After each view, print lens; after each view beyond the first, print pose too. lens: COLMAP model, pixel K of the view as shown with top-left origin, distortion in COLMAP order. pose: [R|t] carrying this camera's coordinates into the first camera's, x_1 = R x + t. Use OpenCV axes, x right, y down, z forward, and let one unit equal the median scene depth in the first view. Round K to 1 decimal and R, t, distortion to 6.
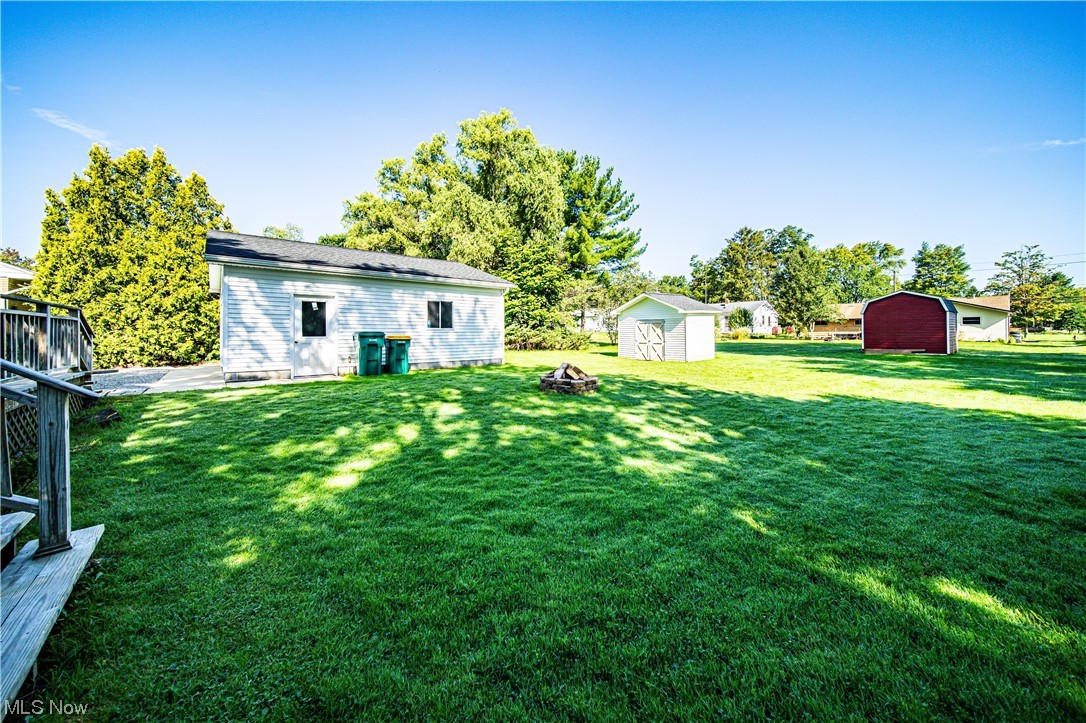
lens RADIAL K [[387.6, 0, 545.5], [0, 387.6, 331.8], [0, 0, 1]] dist [-0.000421, -0.000078]
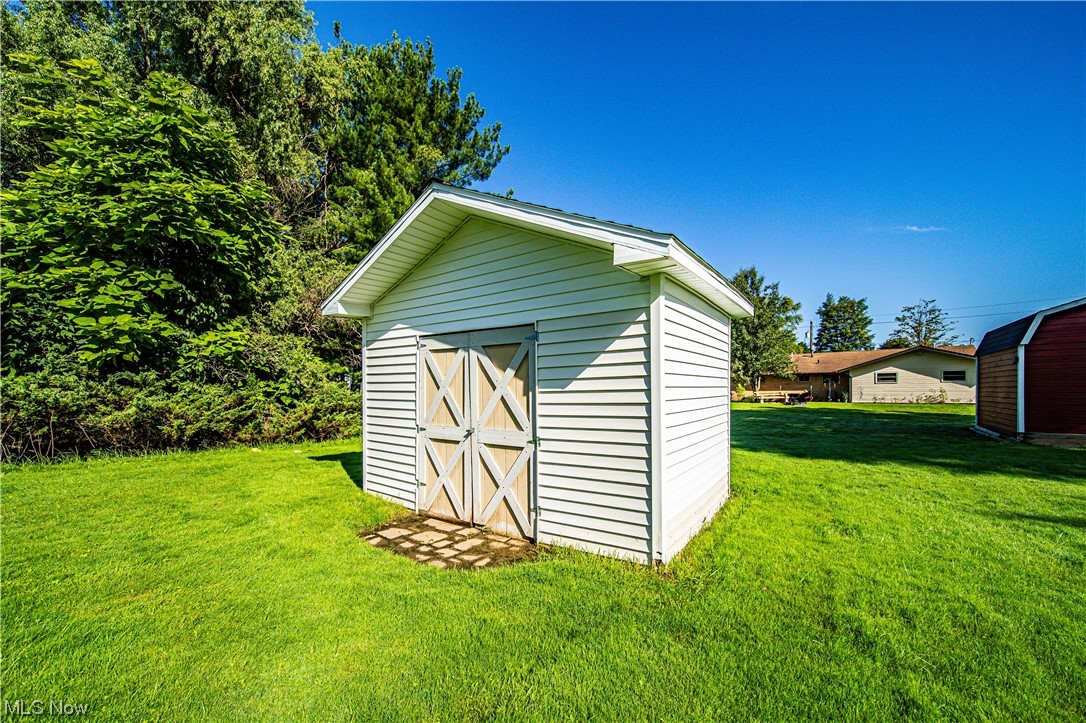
lens RADIAL K [[416.6, 0, 542.2], [0, 416.6, 393.3], [0, 0, 1]] dist [-0.000414, -0.000039]
pose [[0.967268, -0.001380, 0.253755, 0.146752], [0.000284, 0.999990, 0.004354, 0.000960], [-0.253758, -0.004140, 0.967259, 0.455402]]
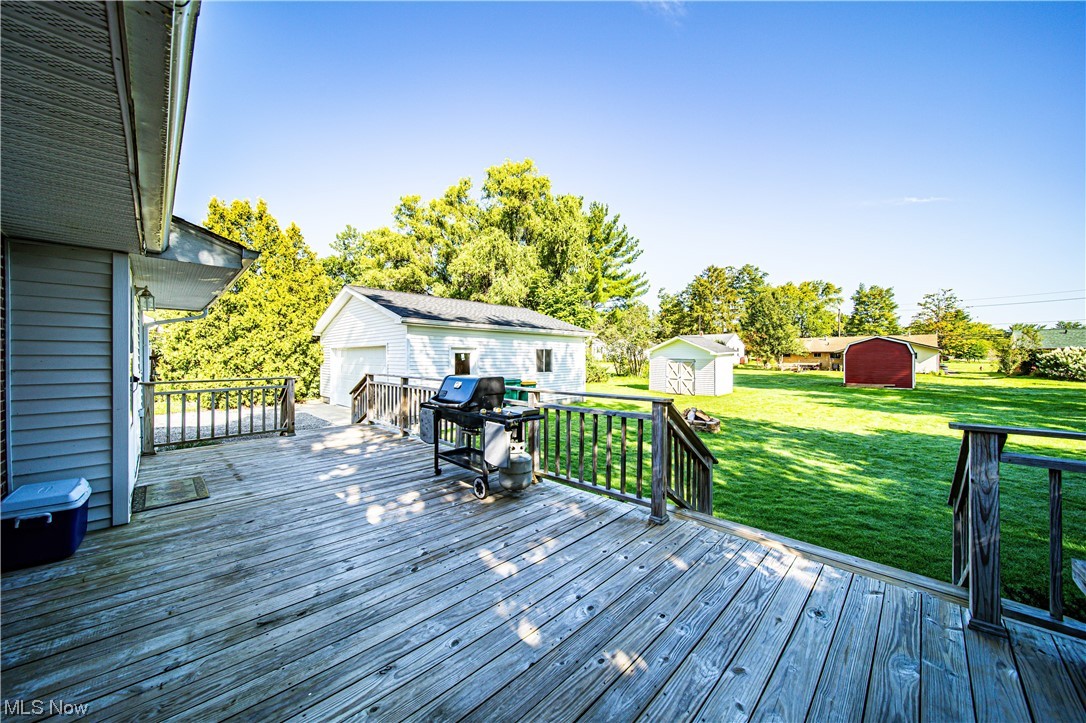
lens RADIAL K [[378.3, 0, 542.3], [0, 378.3, 355.5], [0, 0, 1]] dist [-0.000357, -0.000060]
pose [[0.995190, 0.007464, 0.097684, -0.149046], [-0.007570, 0.999971, 0.000711, -0.023073], [-0.097676, -0.001447, 0.995217, -0.049821]]
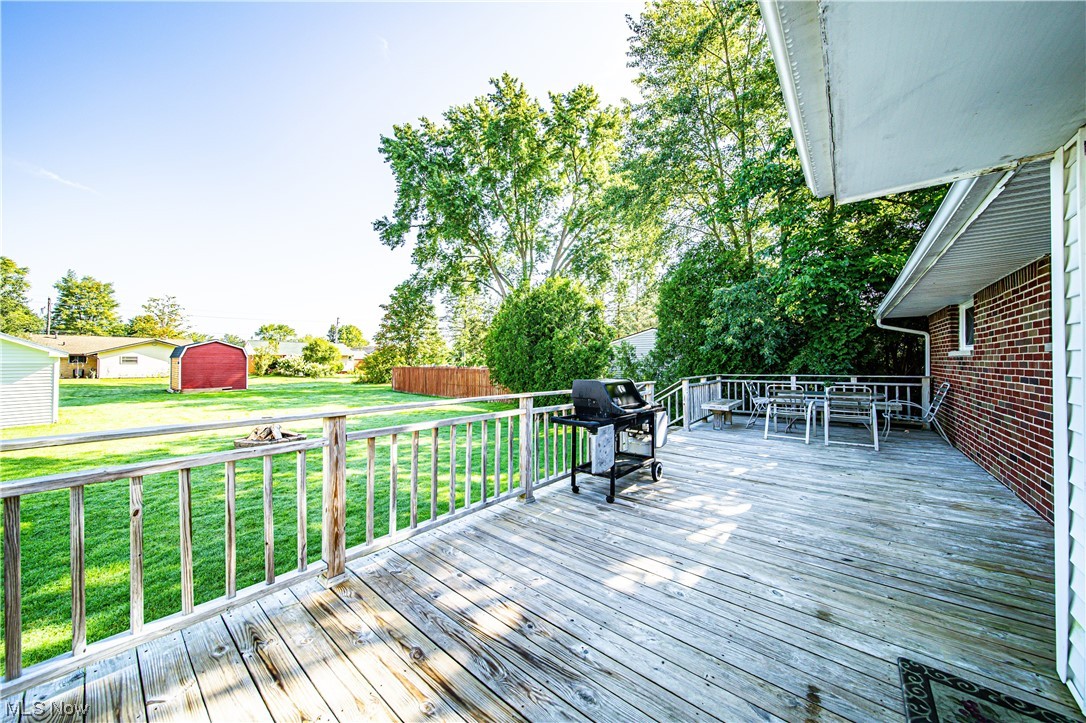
lens RADIAL K [[379.2, 0, 544.8], [0, 379.2, 357.9], [0, 0, 1]] dist [-0.005809, 0.000000]
pose [[-0.200431, 0.013938, 0.979609, -0.277838], [-0.002324, 0.999889, -0.014702, -0.020557], [-0.979705, -0.005224, -0.200376, 0.130466]]
